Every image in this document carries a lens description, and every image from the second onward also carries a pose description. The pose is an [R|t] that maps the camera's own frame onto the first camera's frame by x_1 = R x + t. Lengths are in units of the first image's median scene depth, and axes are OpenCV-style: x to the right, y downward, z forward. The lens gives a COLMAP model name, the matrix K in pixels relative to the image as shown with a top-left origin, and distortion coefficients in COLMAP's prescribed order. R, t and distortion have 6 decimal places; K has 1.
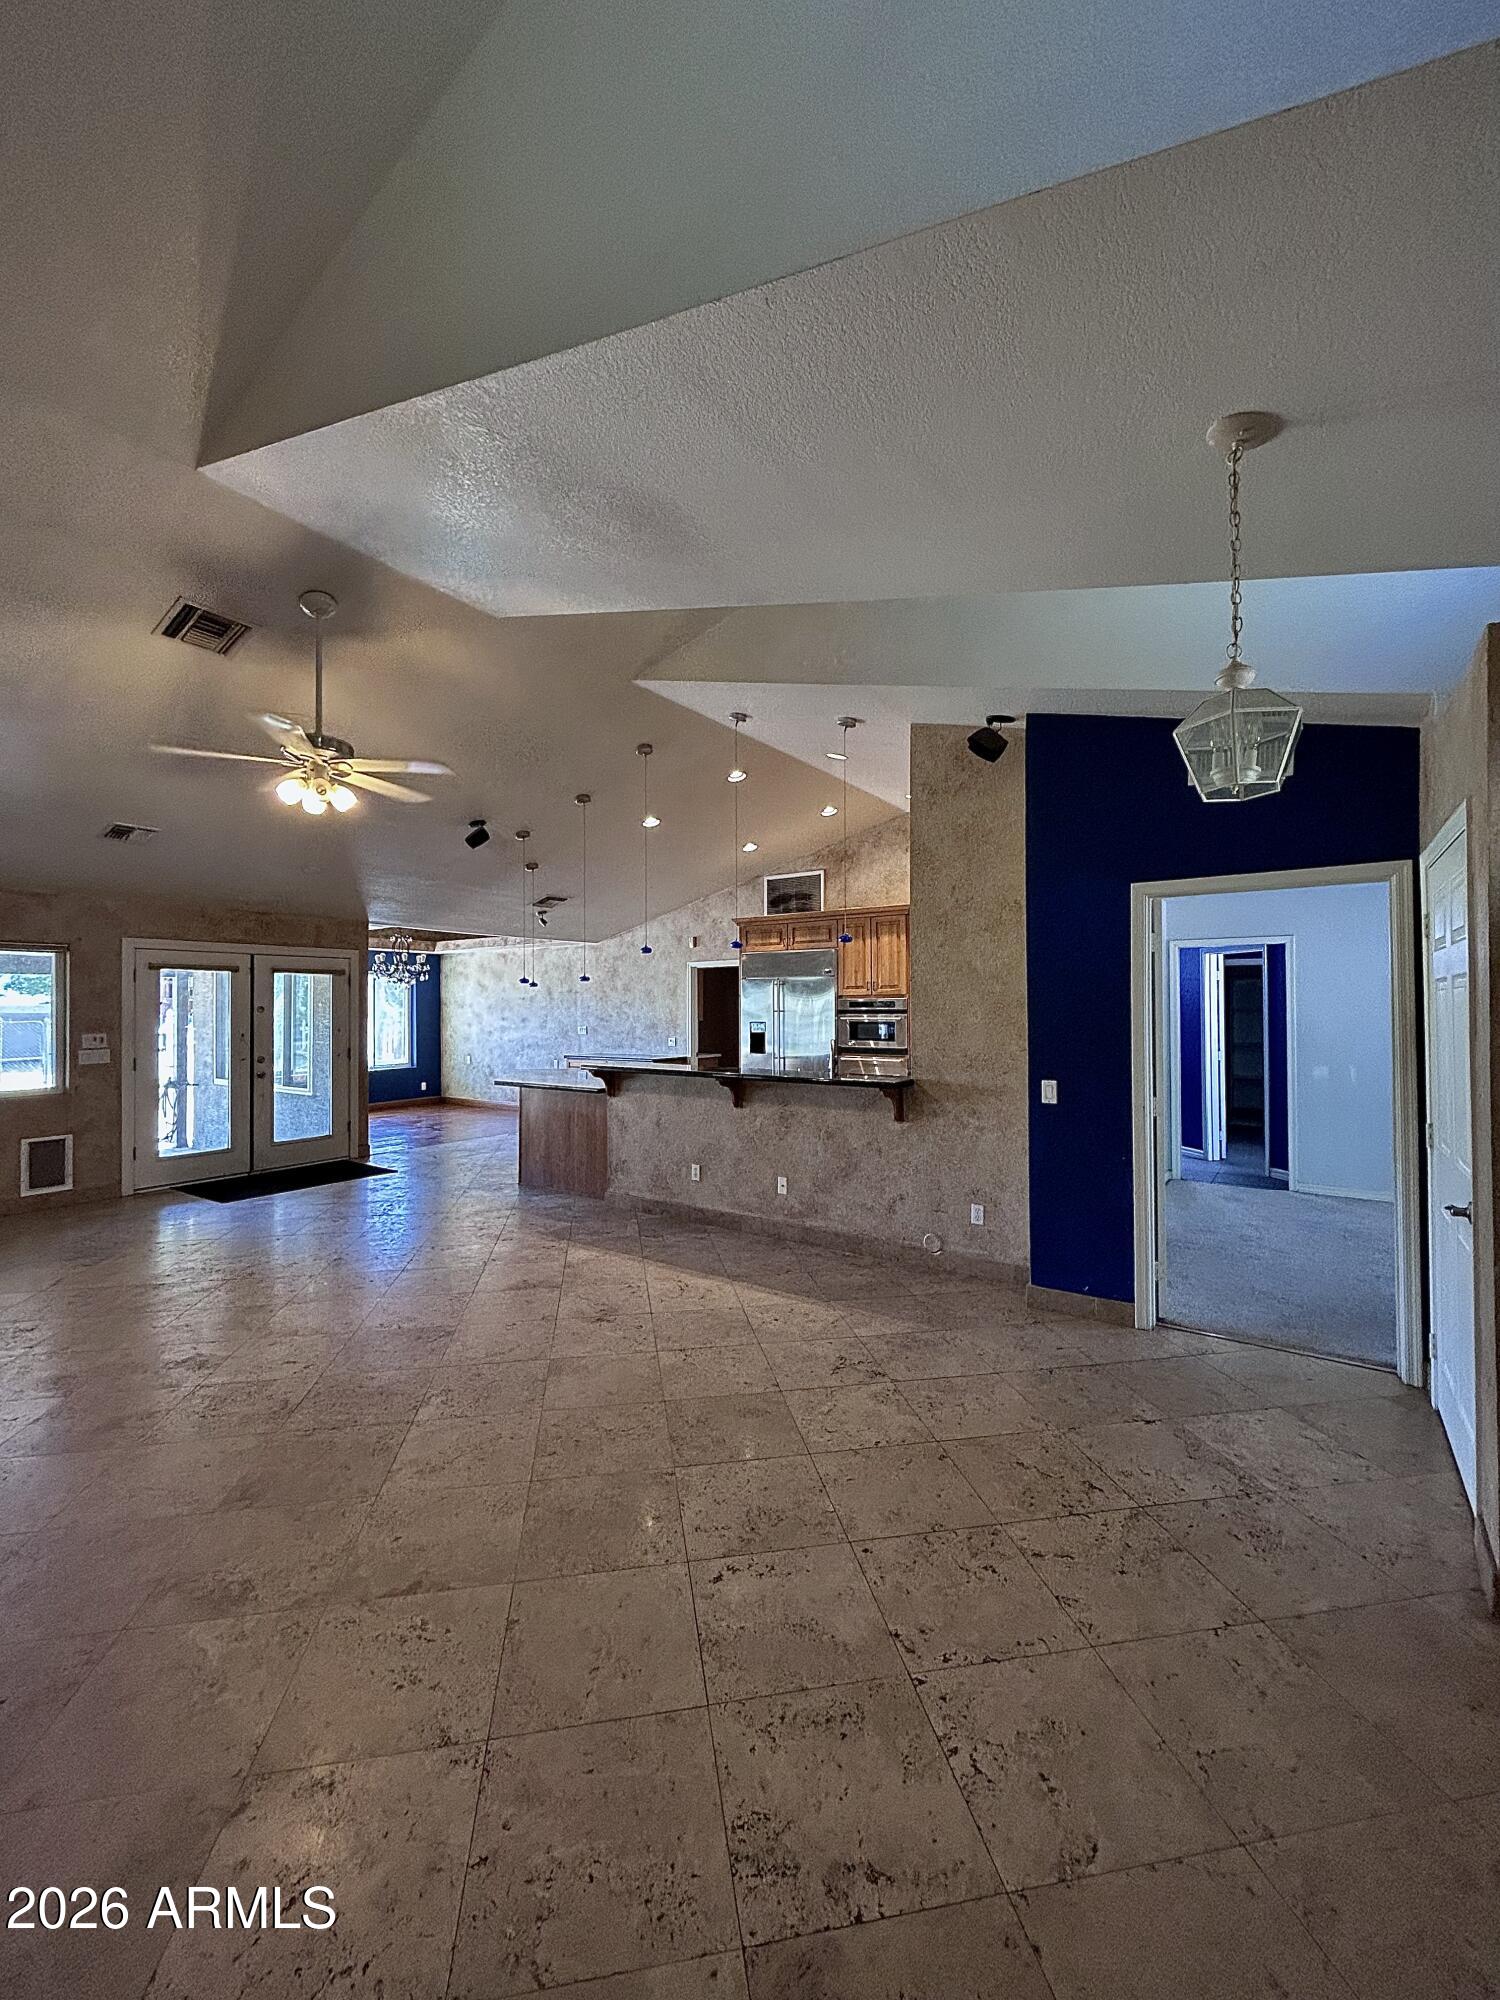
lens RADIAL K [[807.8, 0, 752.2], [0, 807.8, 998.0], [0, 0, 1]] dist [-0.004316, 0.001768]
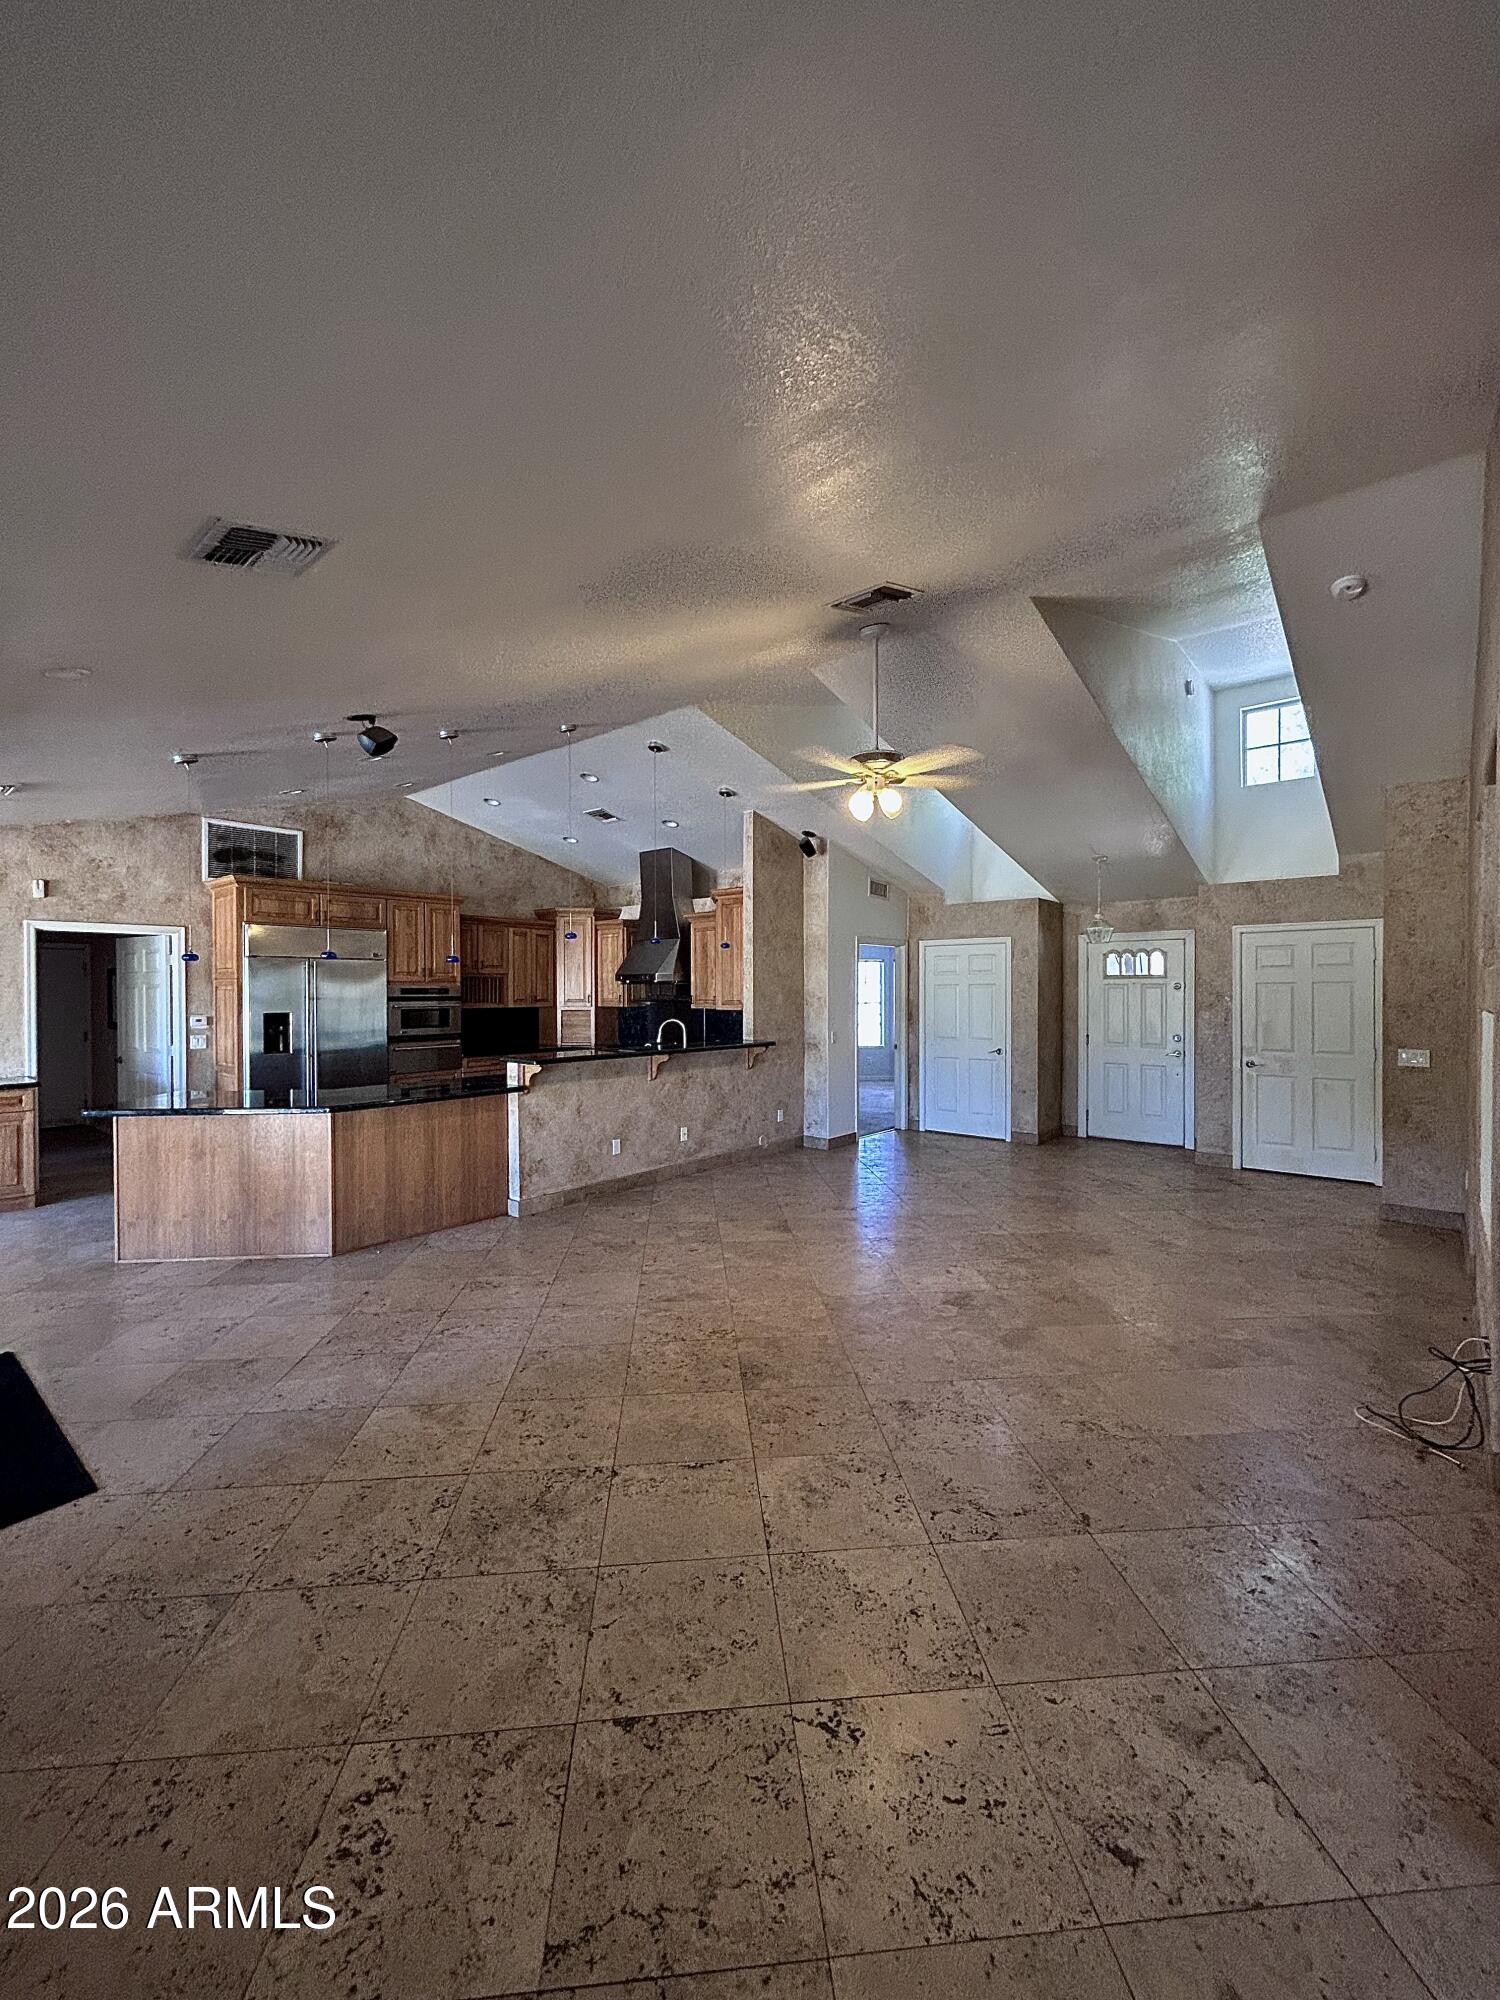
lens RADIAL K [[807.8, 0, 752.2], [0, 807.8, 1001.3], [0, 0, 1]] dist [-0.004316, 0.001768]
pose [[0.092563, -0.010852, 0.995648, -1.631658], [-0.010747, 0.999871, 0.011898, 0.008907], [-0.995649, -0.011802, 0.092434, 1.041188]]
